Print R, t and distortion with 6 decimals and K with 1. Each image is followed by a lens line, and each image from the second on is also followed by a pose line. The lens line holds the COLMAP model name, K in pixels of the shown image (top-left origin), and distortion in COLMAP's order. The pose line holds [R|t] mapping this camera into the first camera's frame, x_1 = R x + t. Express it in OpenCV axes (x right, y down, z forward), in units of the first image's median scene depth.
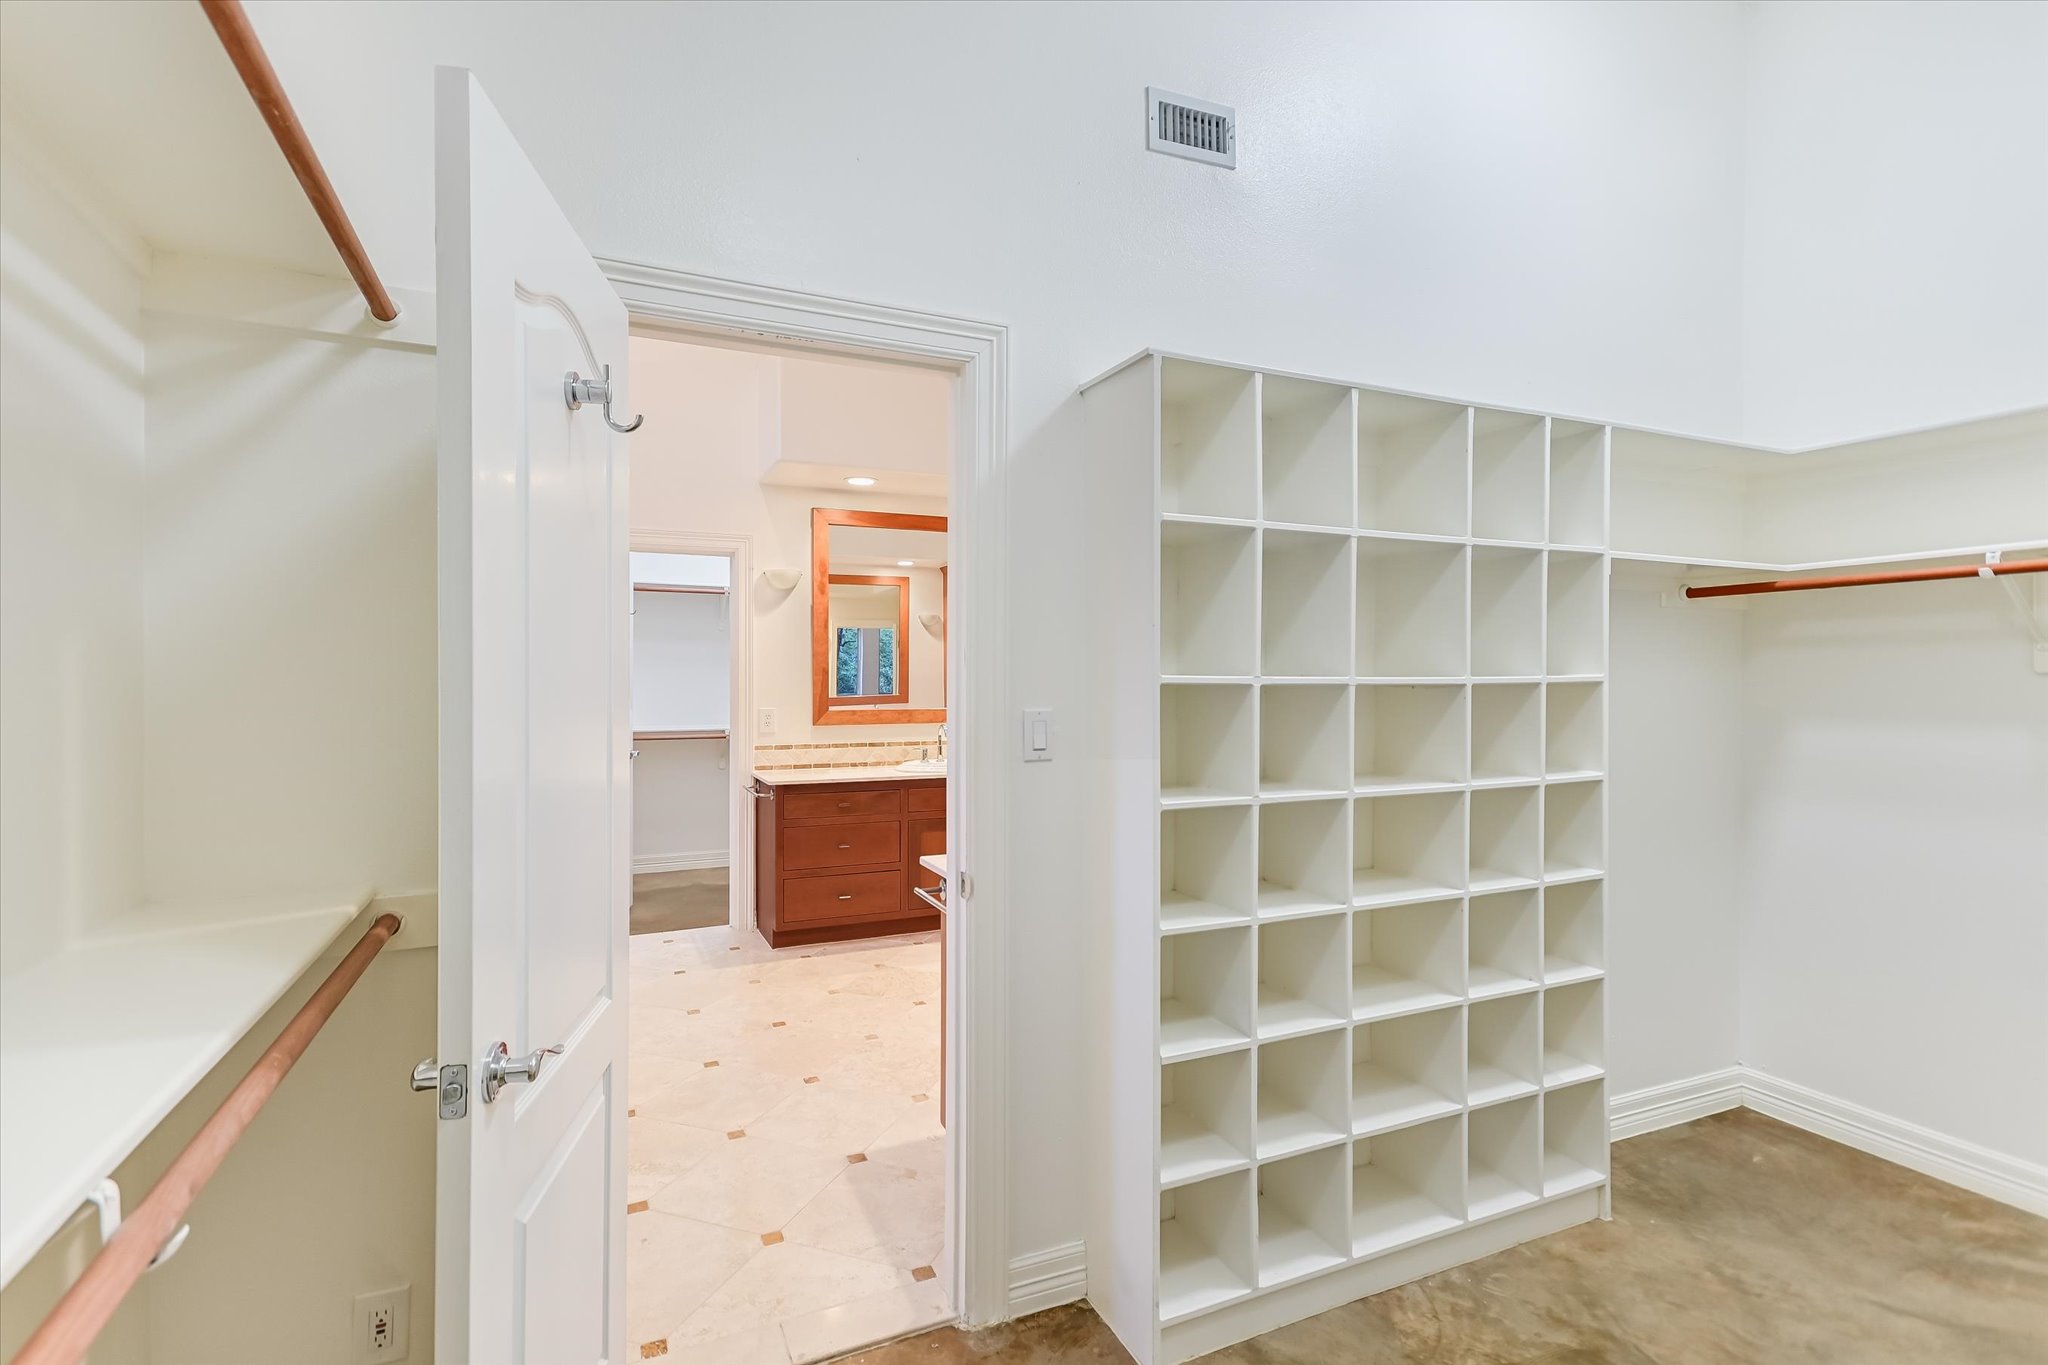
lens RADIAL K [[960.5, 0, 1023.2], [0, 960.5, 676.6], [0, 0, 1]] dist [-0.003682, -0.000322]
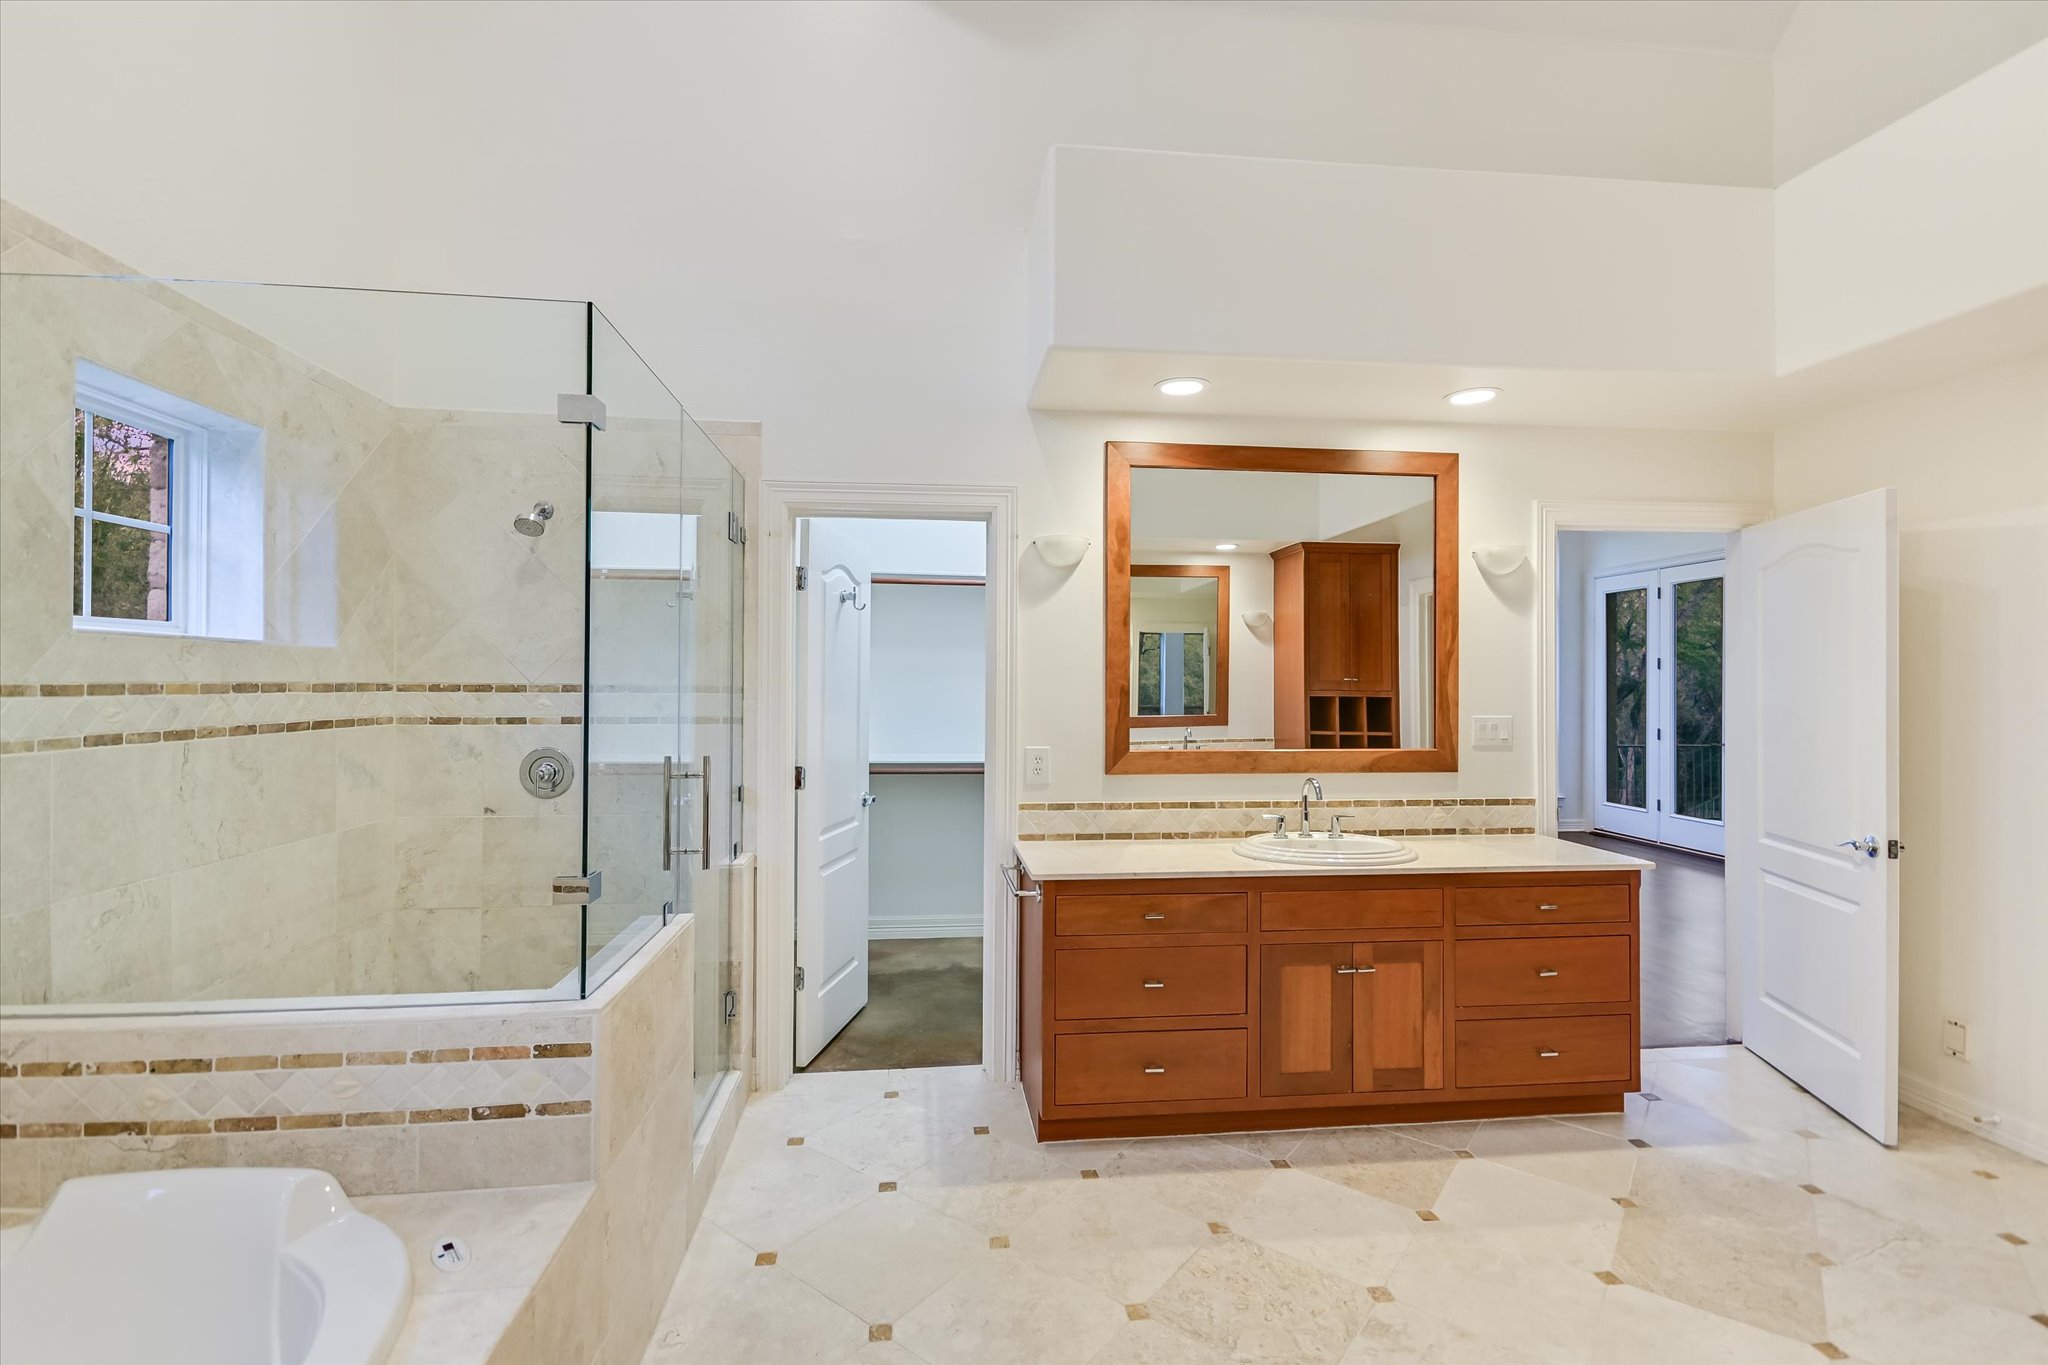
lens RADIAL K [[909.3, 0, 1030.5], [0, 909.3, 678.0], [0, 0, 1]] dist [0.004649, 0.000587]
pose [[0.953246, 0.004069, -0.302167, -0.080985], [-0.005504, 0.999977, -0.003899, -0.011945], [0.302145, 0.005380, 0.953247, 0.395174]]
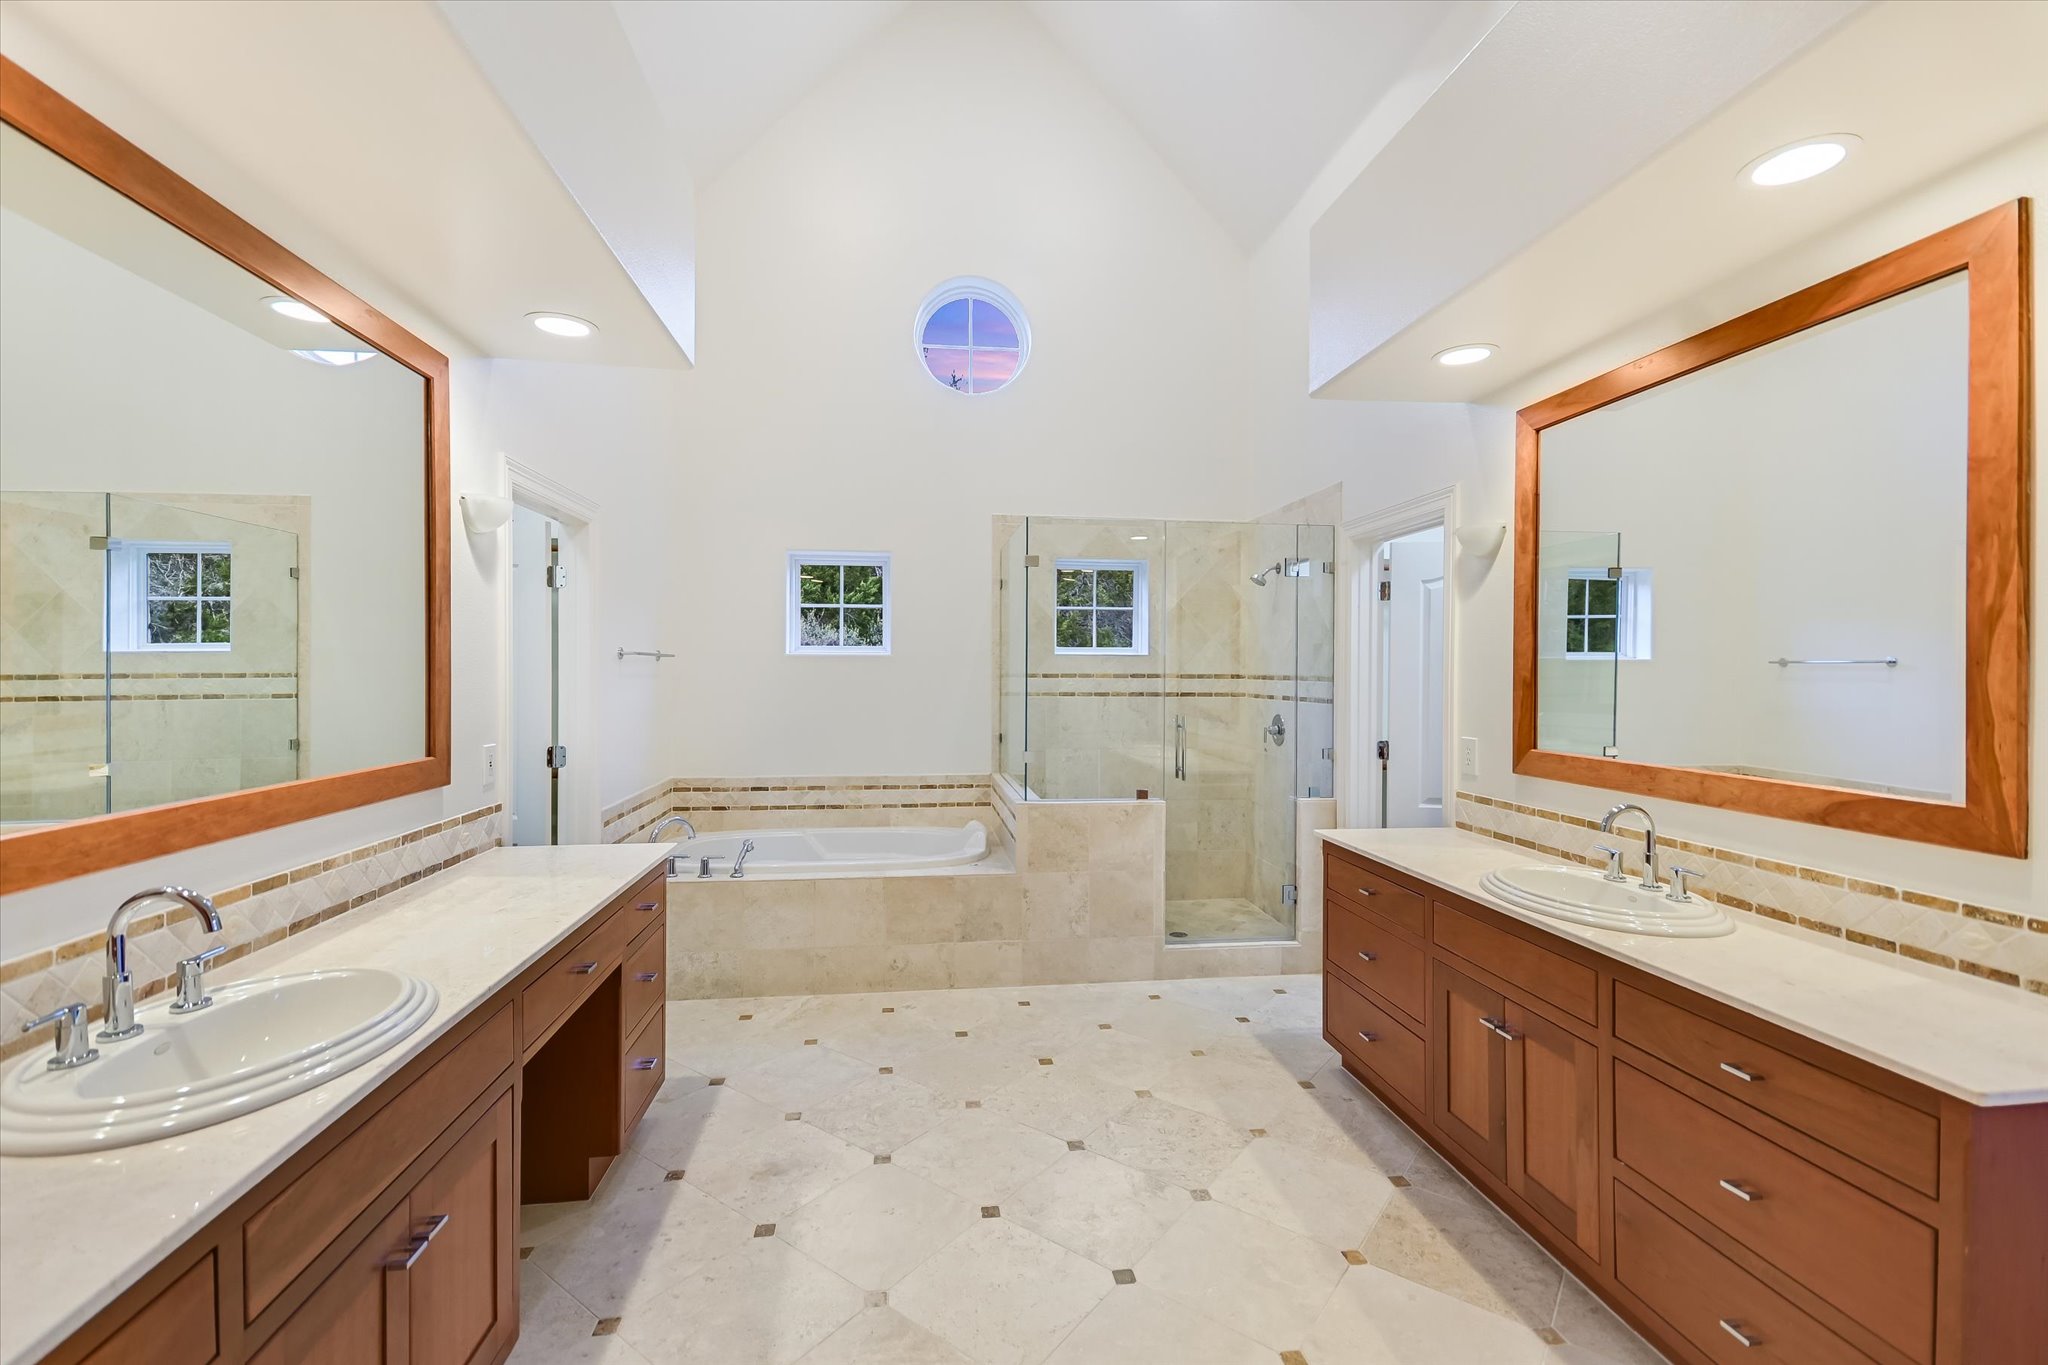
lens RADIAL K [[877.7, 0, 1008.2], [0, 877.7, 675.5], [0, 0, 1]] dist [0.017750, 0.000156]
pose [[-0.292717, 0.005325, -0.956184, 0.406149], [-0.002973, 0.999975, 0.006479, -0.013057], [0.956195, 0.004739, -0.292694, 0.861158]]
